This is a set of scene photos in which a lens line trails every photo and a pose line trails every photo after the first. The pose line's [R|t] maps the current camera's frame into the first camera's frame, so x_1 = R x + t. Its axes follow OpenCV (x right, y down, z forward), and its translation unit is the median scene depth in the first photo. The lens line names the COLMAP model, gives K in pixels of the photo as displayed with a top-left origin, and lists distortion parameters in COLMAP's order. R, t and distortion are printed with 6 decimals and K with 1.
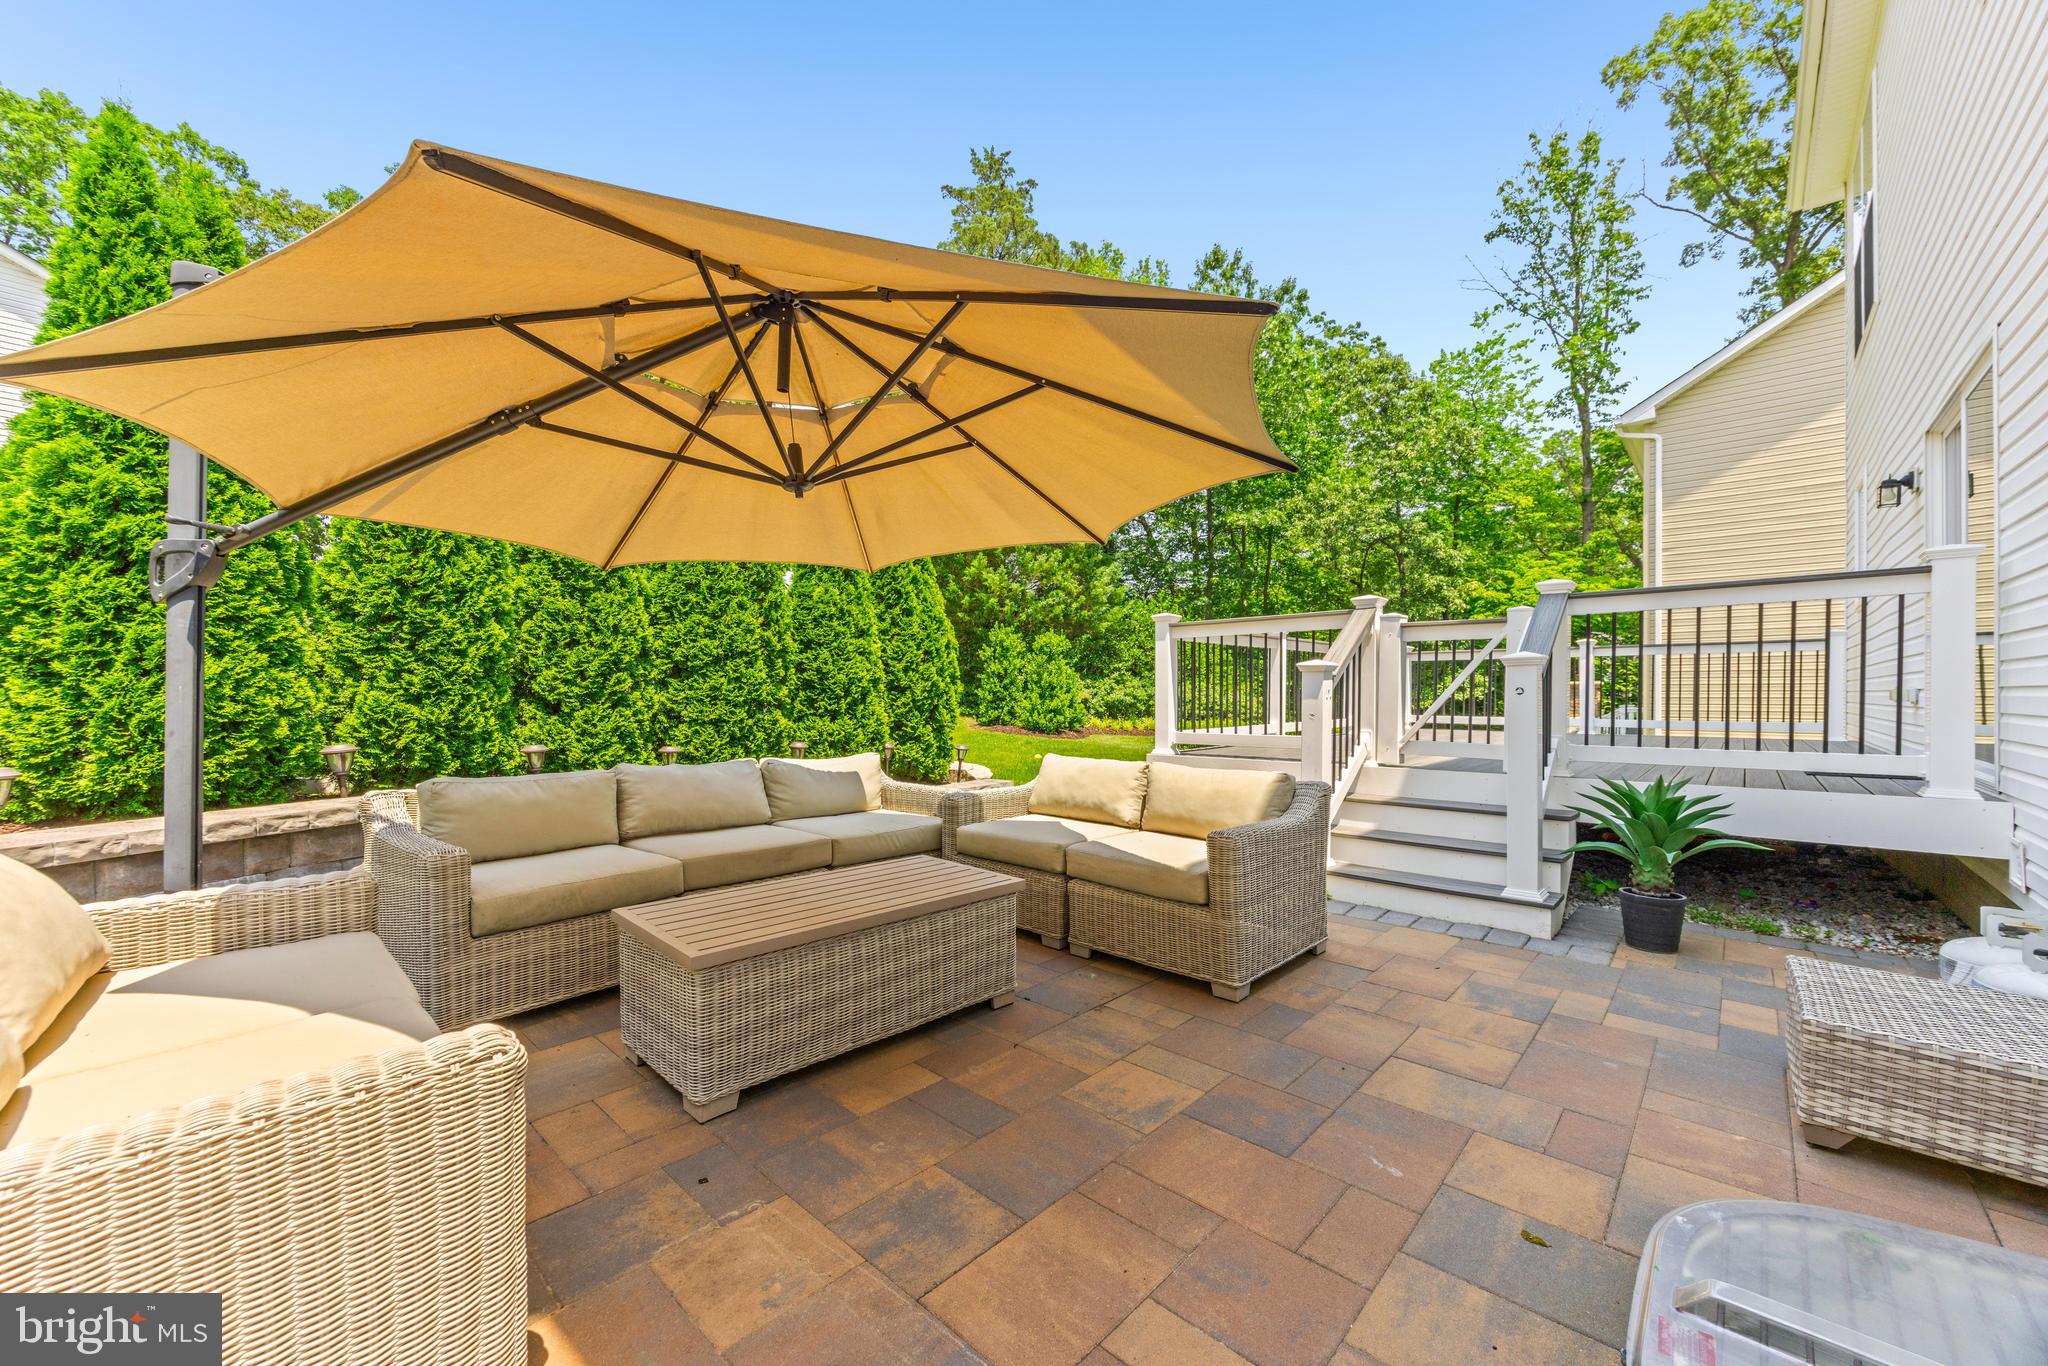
lens RADIAL K [[784.6, 0, 1016.0], [0, 784.6, 716.7], [0, 0, 1]] dist [0.006460, 0.000006]
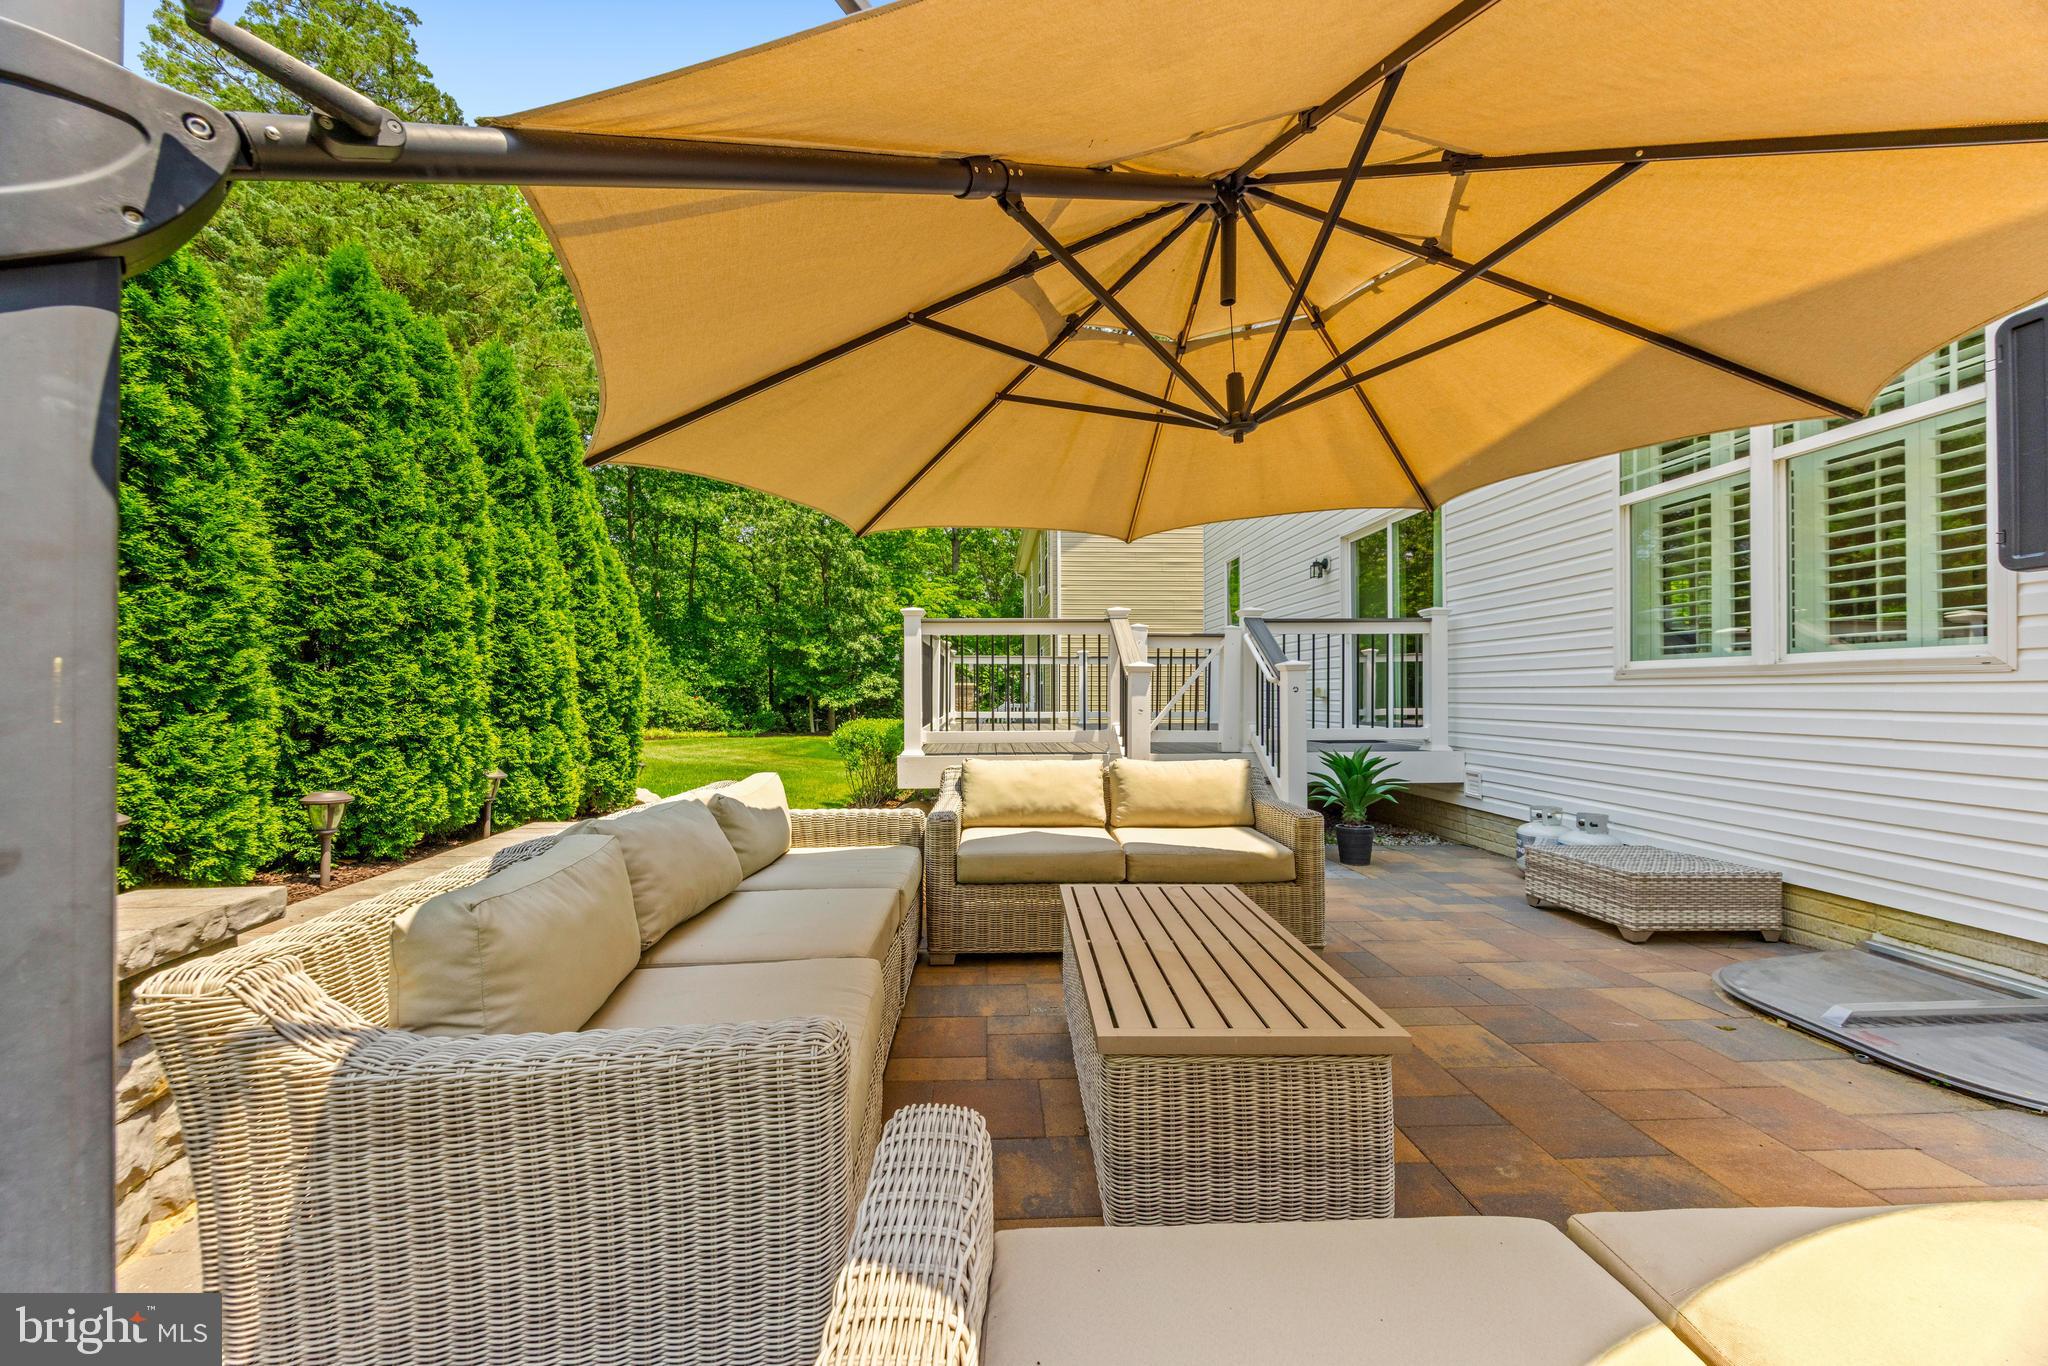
lens RADIAL K [[782.9, 0, 1017.5], [0, 782.9, 714.2], [0, 0, 1]] dist [-0.000352, -0.000025]
pose [[0.702377, -0.019724, 0.711531, -0.478694], [0.021741, 0.999744, 0.006252, -0.006913], [-0.711473, 0.011078, 0.702626, 0.289907]]
